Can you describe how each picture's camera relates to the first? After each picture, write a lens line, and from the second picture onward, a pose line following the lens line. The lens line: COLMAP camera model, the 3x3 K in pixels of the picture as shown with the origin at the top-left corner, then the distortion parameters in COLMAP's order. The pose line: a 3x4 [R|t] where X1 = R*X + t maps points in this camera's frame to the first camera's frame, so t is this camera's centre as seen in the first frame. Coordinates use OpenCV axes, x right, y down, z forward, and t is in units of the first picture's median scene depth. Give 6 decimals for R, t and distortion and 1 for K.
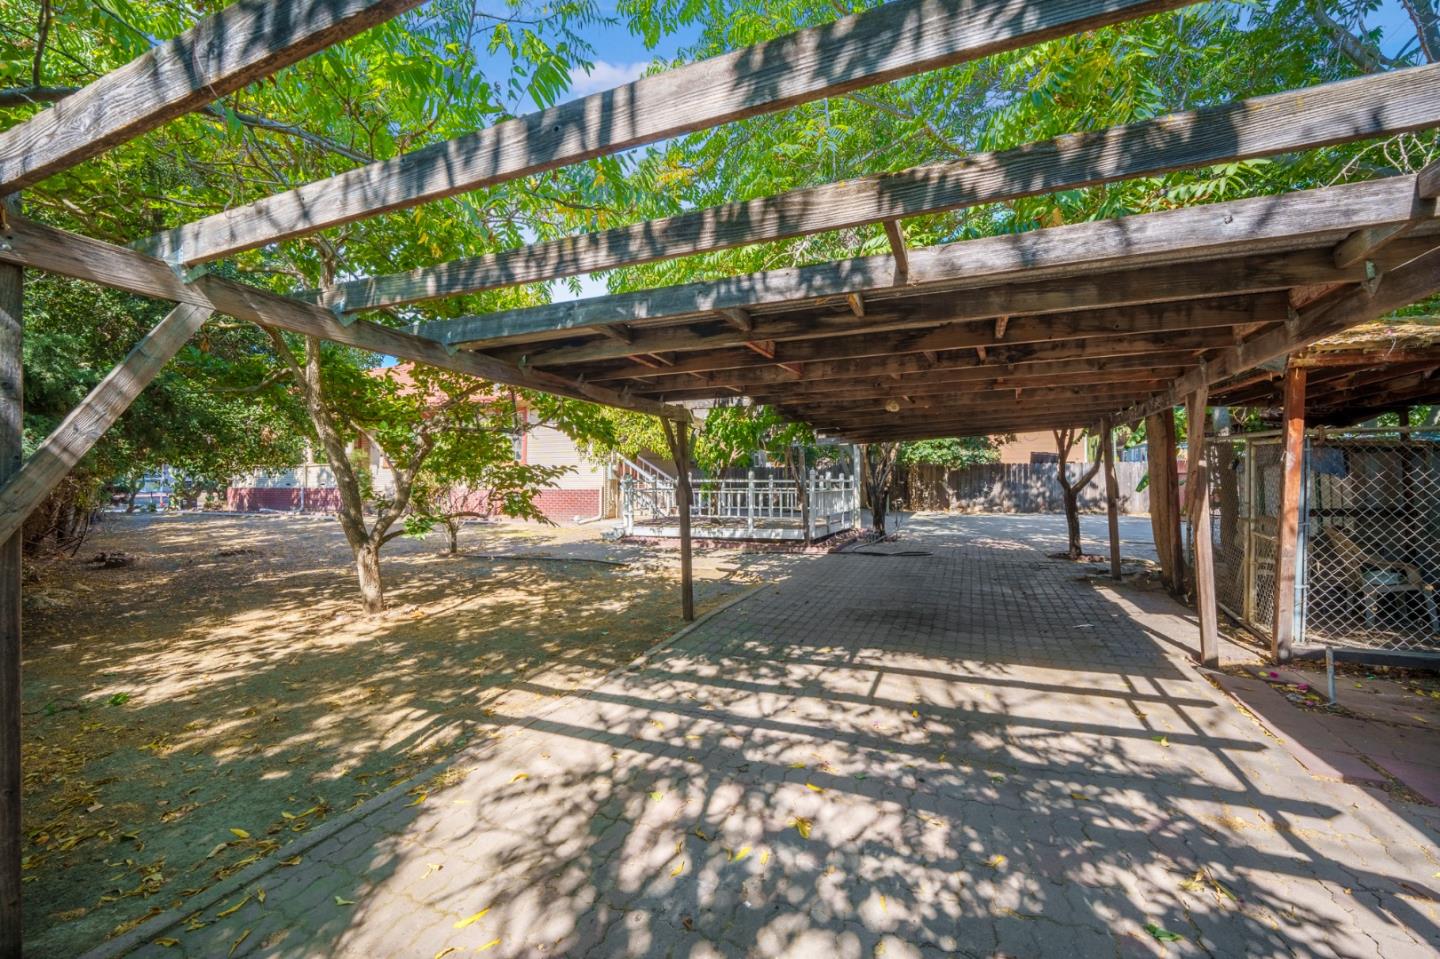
lens RADIAL K [[580.8, 0, 716.4], [0, 580.8, 481.2], [0, 0, 1]] dist [-0.004217, -0.001997]
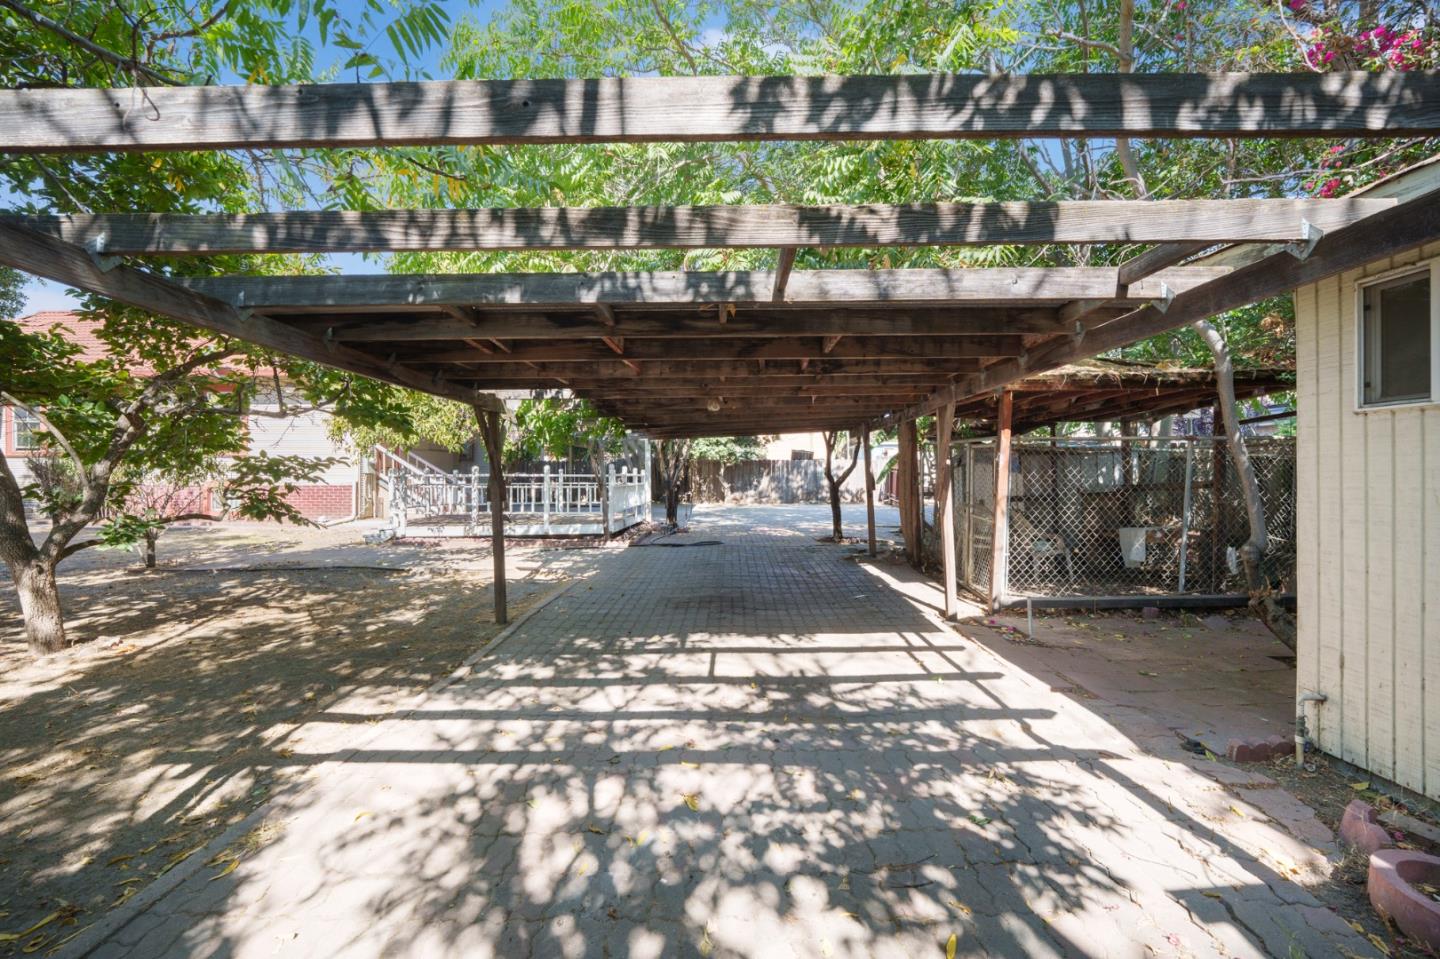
lens RADIAL K [[580.8, 0, 713.1], [0, 580.8, 477.2], [0, 0, 1]] dist [-0.004217, -0.001997]
pose [[0.928894, -0.000788, 0.370345, -0.158215], [-0.000238, 0.999996, 0.002725, -0.000065], [-0.370345, -0.002620, 0.928890, 0.002590]]
